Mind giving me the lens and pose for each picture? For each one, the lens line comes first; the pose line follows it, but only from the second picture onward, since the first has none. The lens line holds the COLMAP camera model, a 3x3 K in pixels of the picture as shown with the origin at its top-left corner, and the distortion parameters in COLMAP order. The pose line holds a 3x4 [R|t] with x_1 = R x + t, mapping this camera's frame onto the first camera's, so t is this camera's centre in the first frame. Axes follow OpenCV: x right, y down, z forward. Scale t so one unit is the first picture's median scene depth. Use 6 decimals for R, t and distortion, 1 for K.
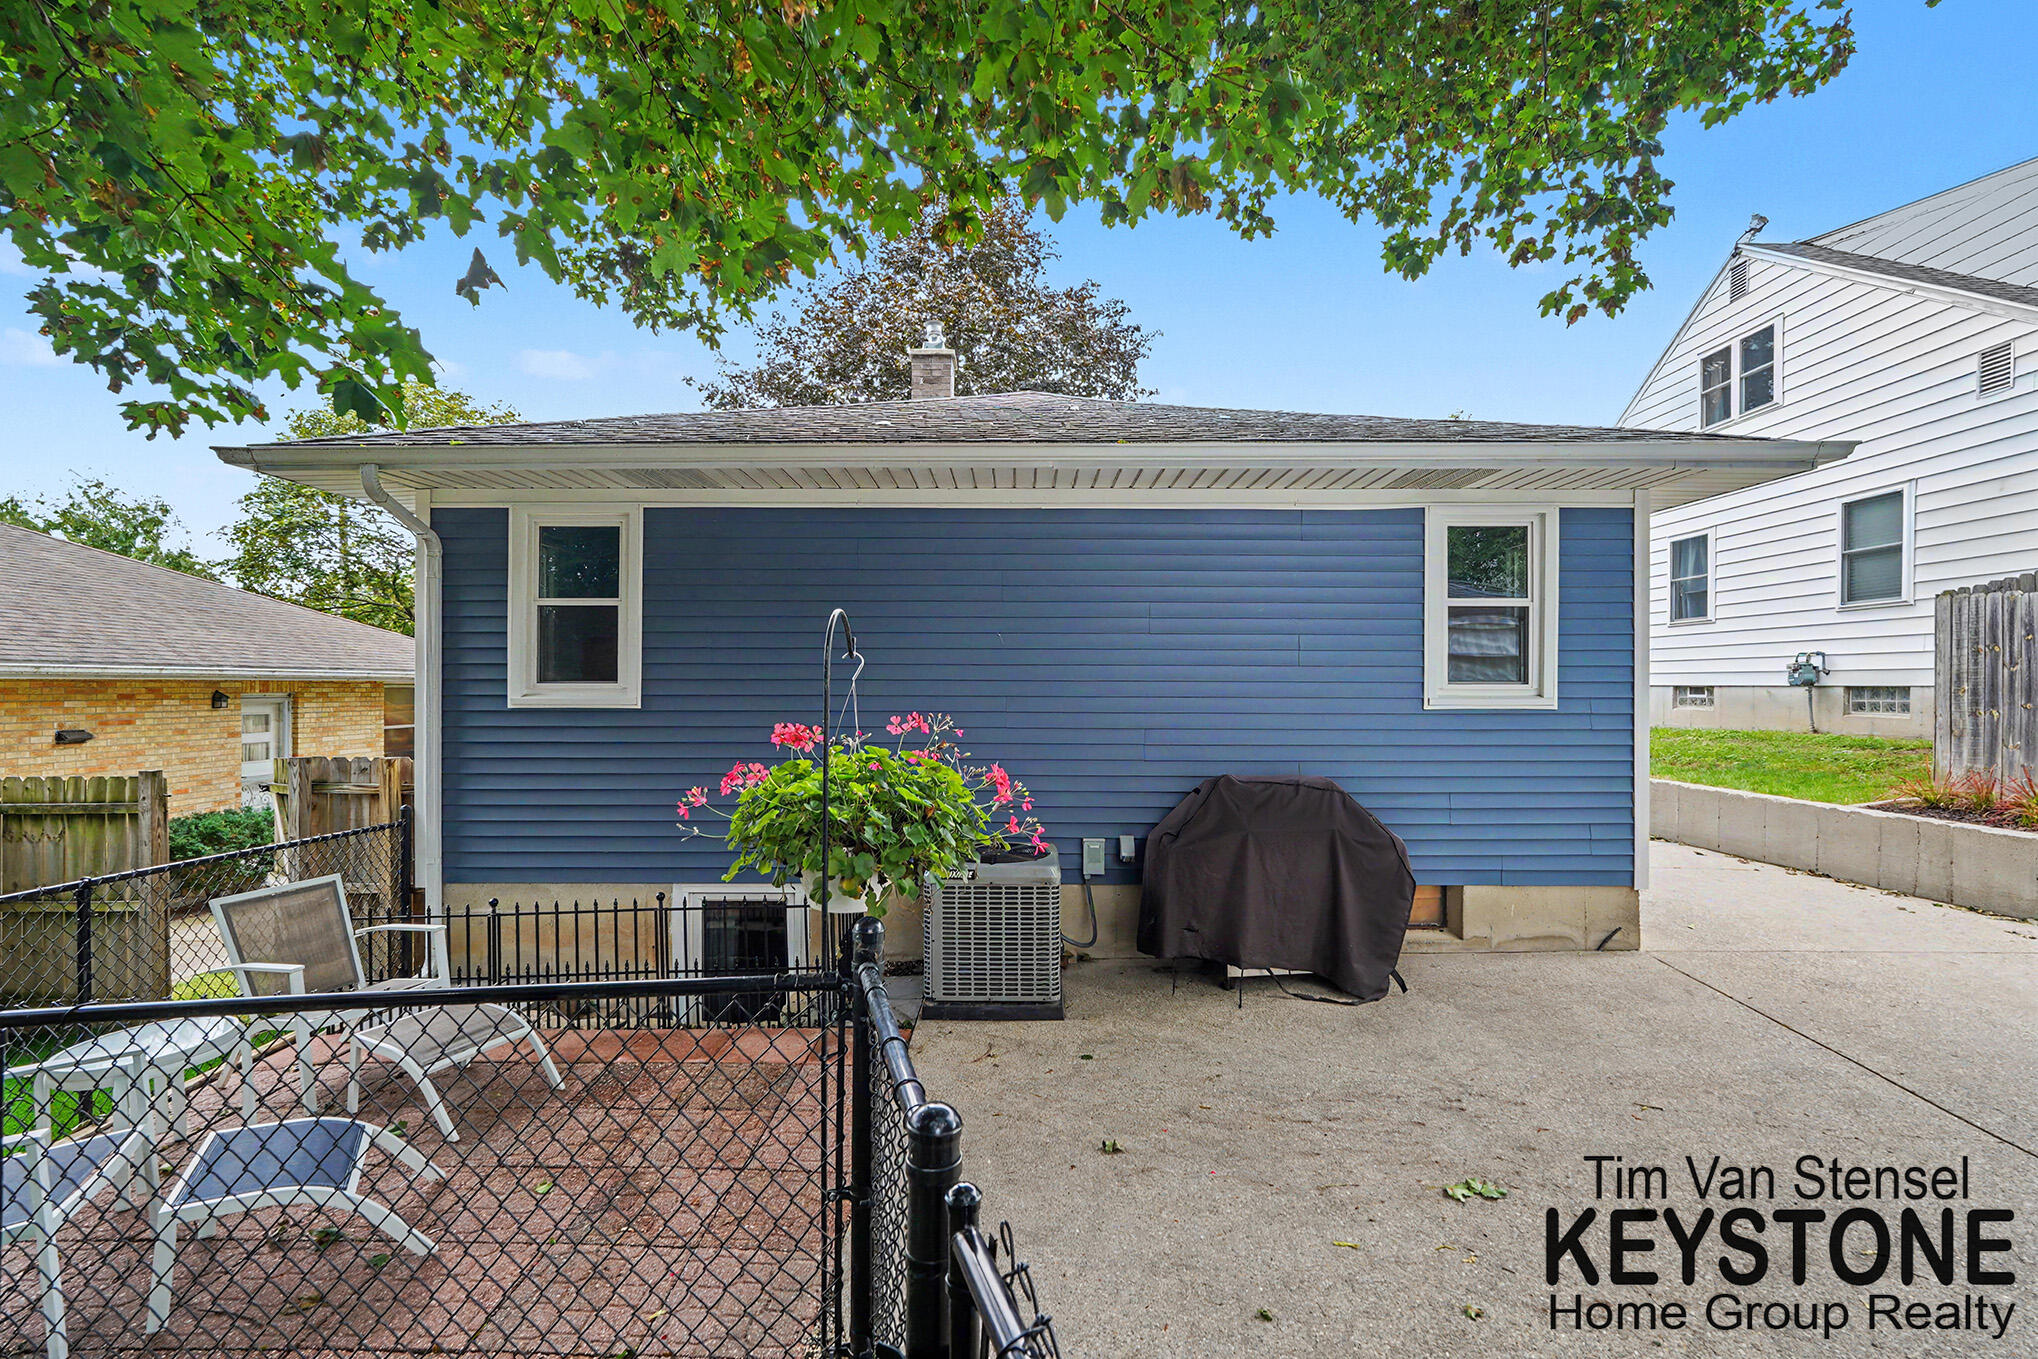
lens RADIAL K [[891.5, 0, 1005.0], [0, 891.5, 689.1], [0, 0, 1]] dist [-0.002735, -0.000373]
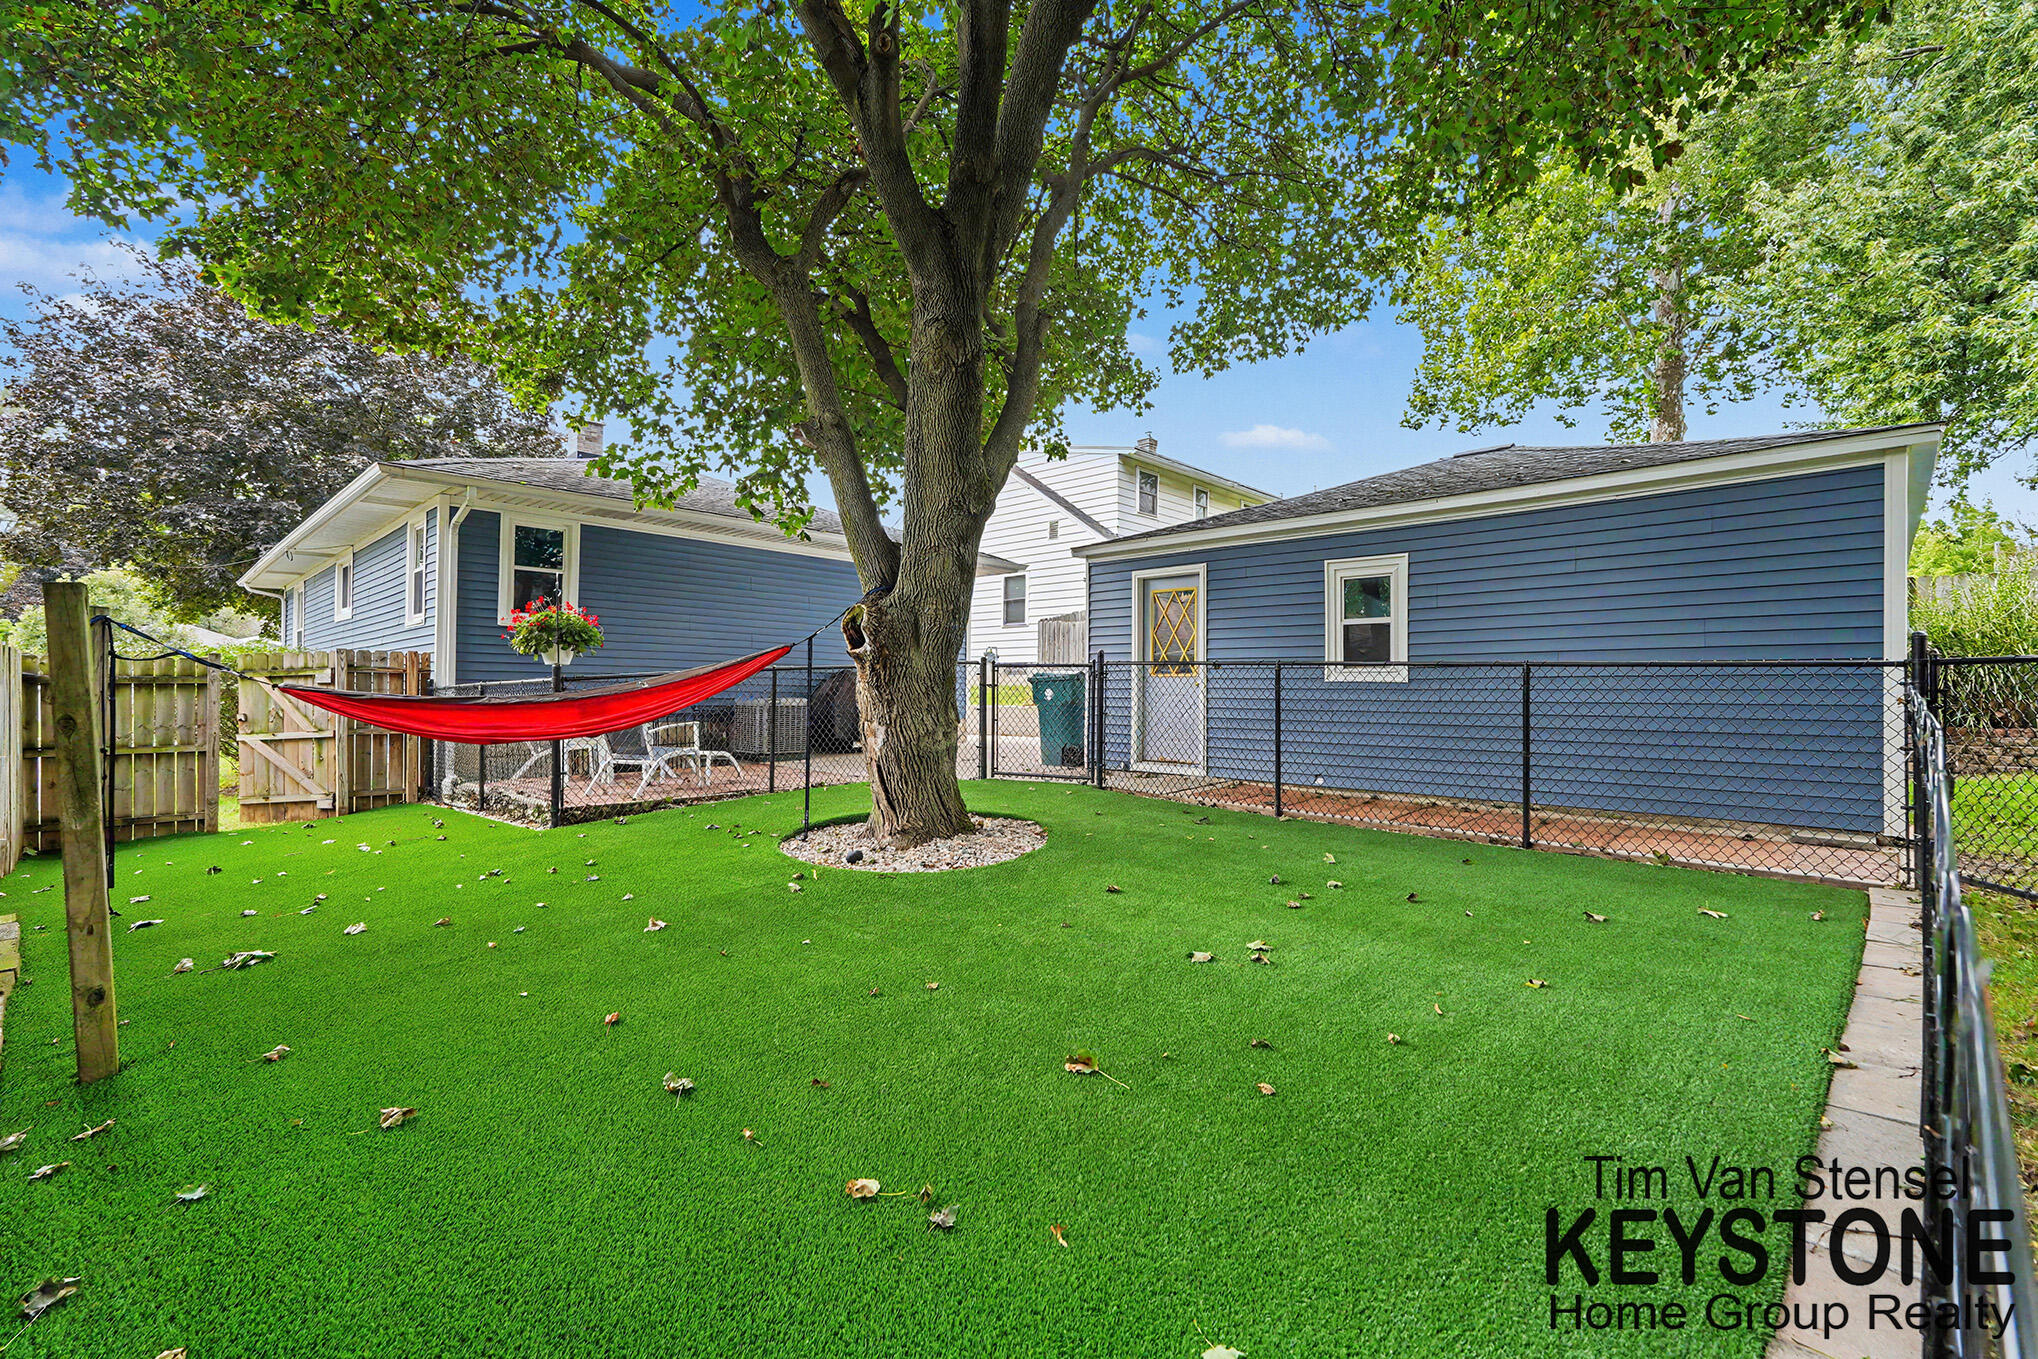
lens RADIAL K [[891.5, 0, 1014.0], [0, 891.5, 686.9], [0, 0, 1]] dist [-0.002735, -0.000373]
pose [[0.694715, 0.013818, 0.719152, -0.688088], [-0.006846, 0.999897, -0.012598, 0.097282], [-0.719252, 0.003829, 0.694739, -0.596844]]
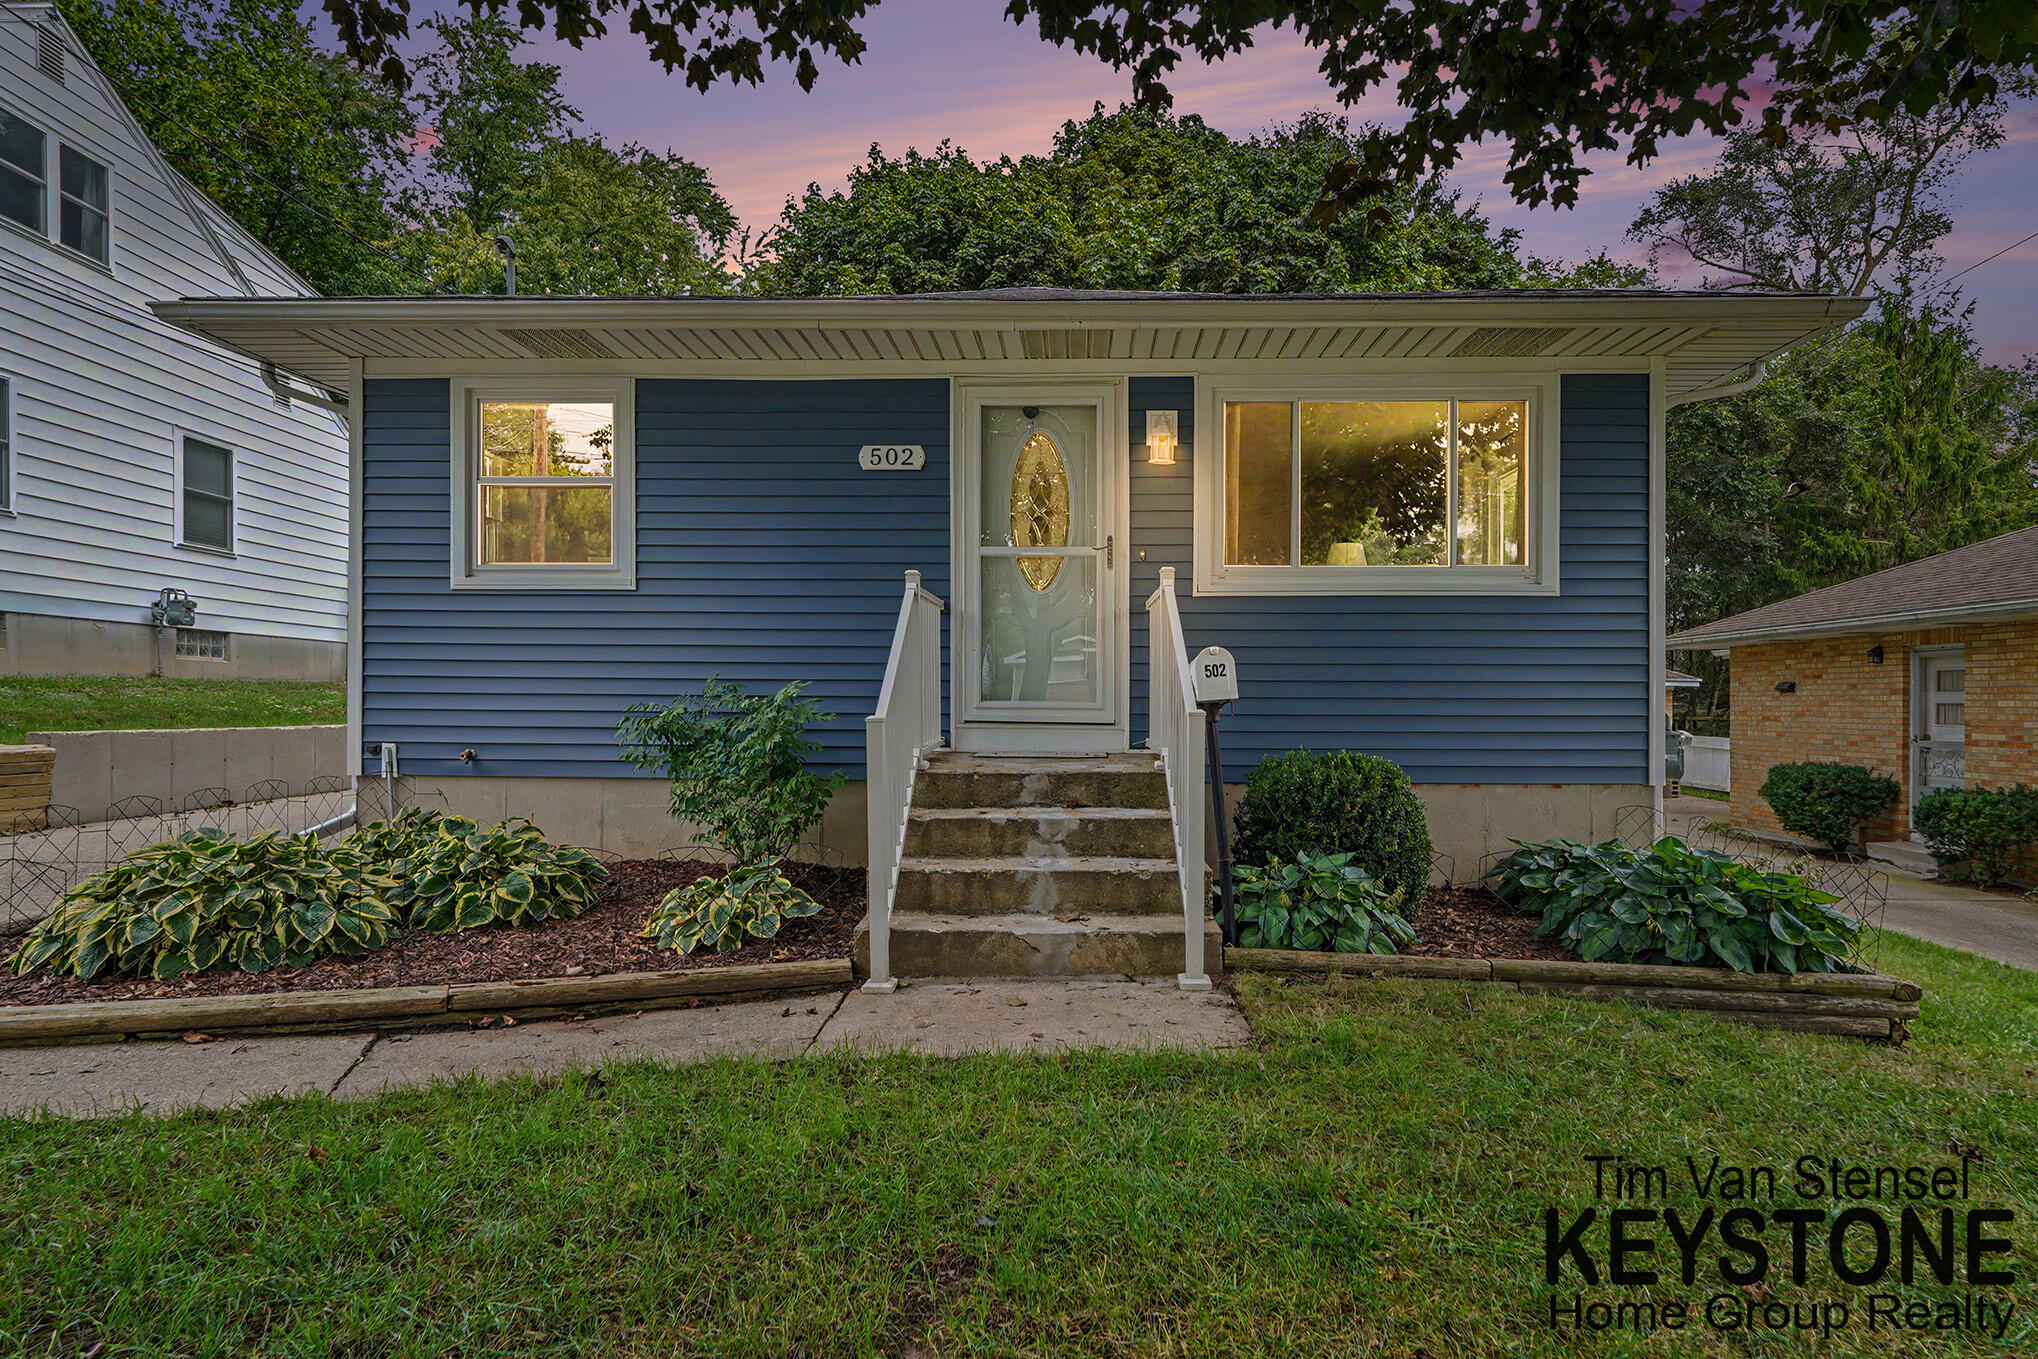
lens RADIAL K [[1153.2, 0, 1021.9], [0, 1153.2, 677.4], [0, 0, 1]] dist [0.007878, 0.000966]
pose [[-0.999686, -0.007045, 0.024049, 0.020437], [-0.007559, 0.999744, -0.021346, 0.084180], [-0.023892, -0.021522, -0.999483, 2.723175]]
